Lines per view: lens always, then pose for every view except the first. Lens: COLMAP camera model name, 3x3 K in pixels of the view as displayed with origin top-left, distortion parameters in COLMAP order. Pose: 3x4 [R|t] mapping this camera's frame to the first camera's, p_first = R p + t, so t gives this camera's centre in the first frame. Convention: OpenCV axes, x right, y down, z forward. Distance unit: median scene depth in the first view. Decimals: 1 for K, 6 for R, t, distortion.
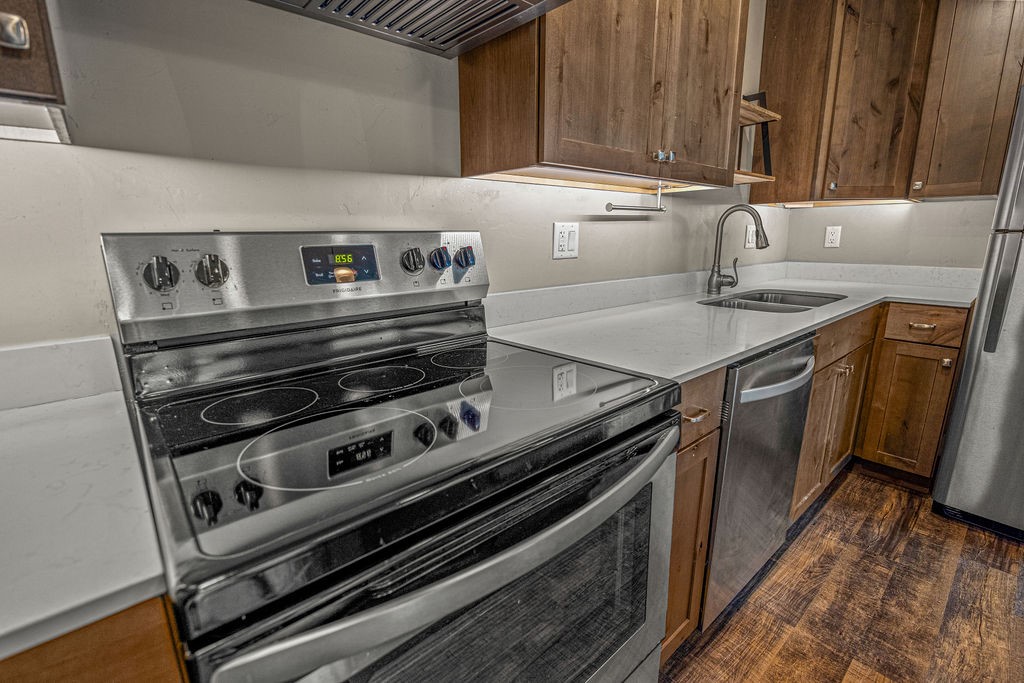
lens RADIAL K [[452.2, 0, 512.0], [0, 452.2, 341.5], [0, 0, 1]] dist [-0.015817, 0.000251]
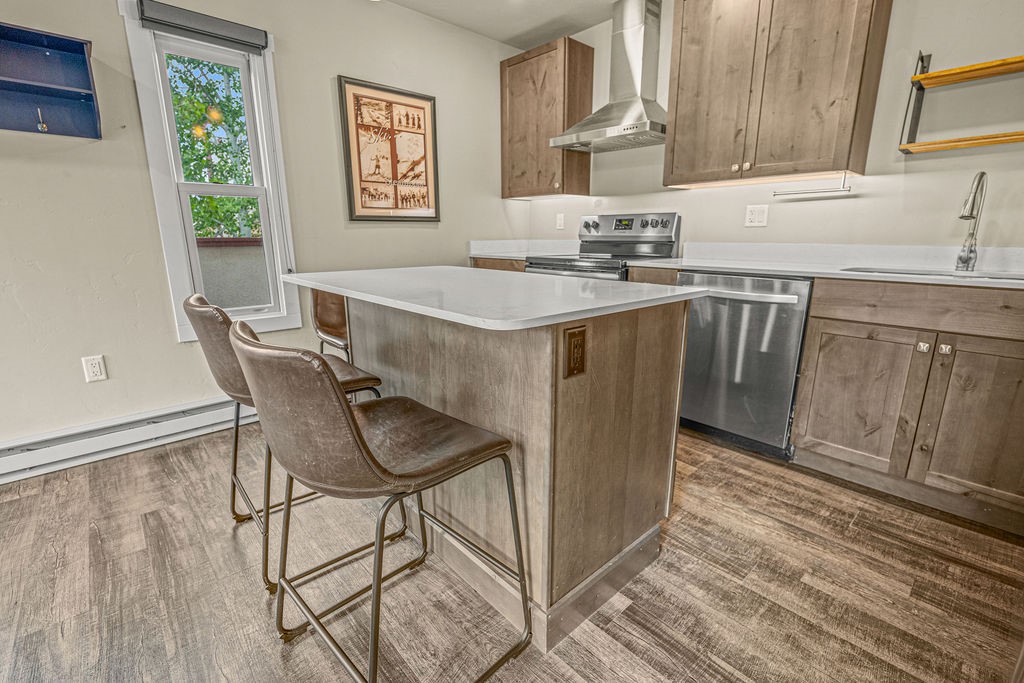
lens RADIAL K [[455.3, 0, 510.6], [0, 455.3, 344.3], [0, 0, 1]] dist [-0.001723, -0.003899]
pose [[0.024576, 0.245808, -0.969007, 1.878255], [-0.227961, 0.945141, 0.233972, 0.040911], [0.973360, 0.215146, 0.079262, 0.081016]]
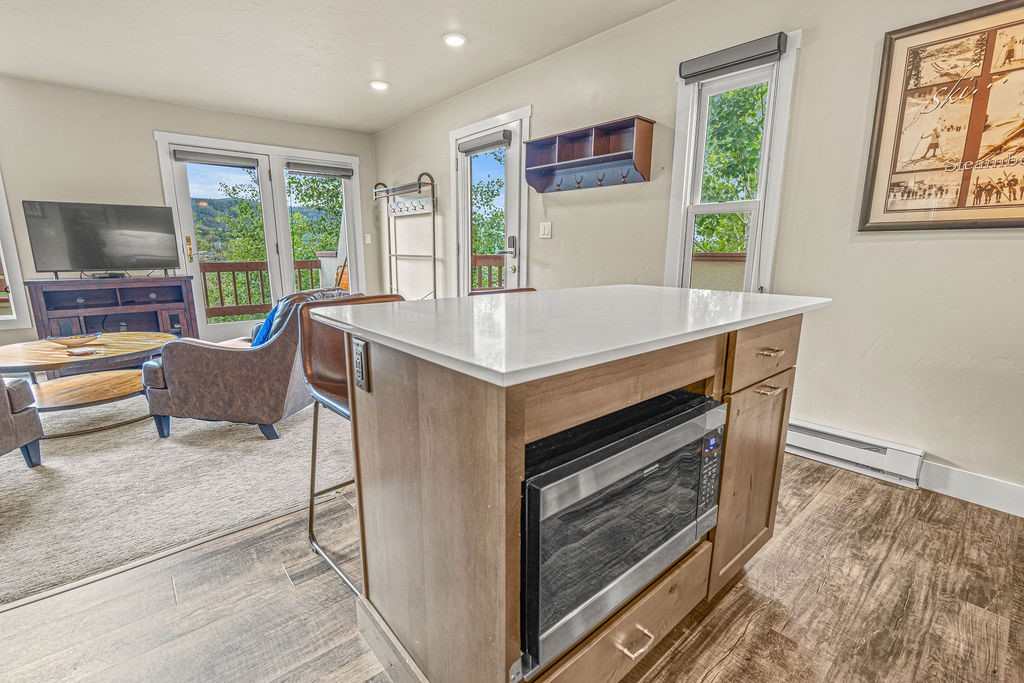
lens RADIAL K [[455.3, 0, 510.6], [0, 455.3, 344.3], [0, 0, 1]] dist [-0.001723, -0.003899]
pose [[-0.999964, 0.007207, 0.004413, 0.965627], [0.008397, 0.906382, 0.422376, -0.131129], [-0.000956, 0.422398, -0.906410, 0.869265]]
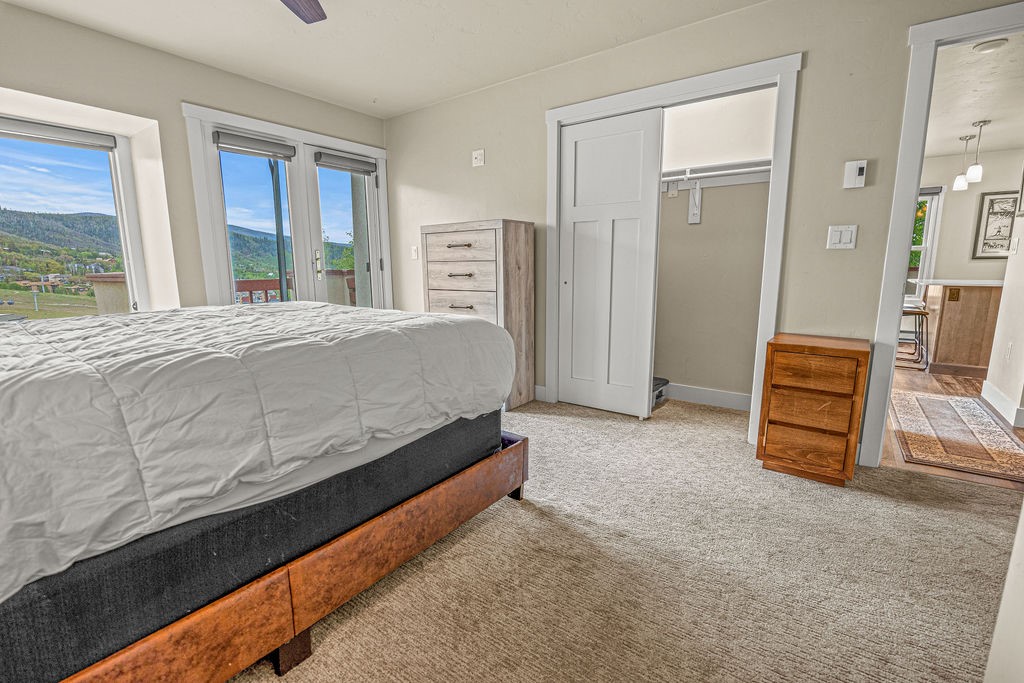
lens RADIAL K [[452.2, 0, 512.0], [0, 452.2, 341.5], [0, 0, 1]] dist [-0.015817, 0.000251]
pose [[-0.976986, 0.052828, -0.206656, 4.554814], [-0.030968, 0.923449, 0.382471, -0.527560], [0.211041, 0.380068, -0.900561, 2.320475]]
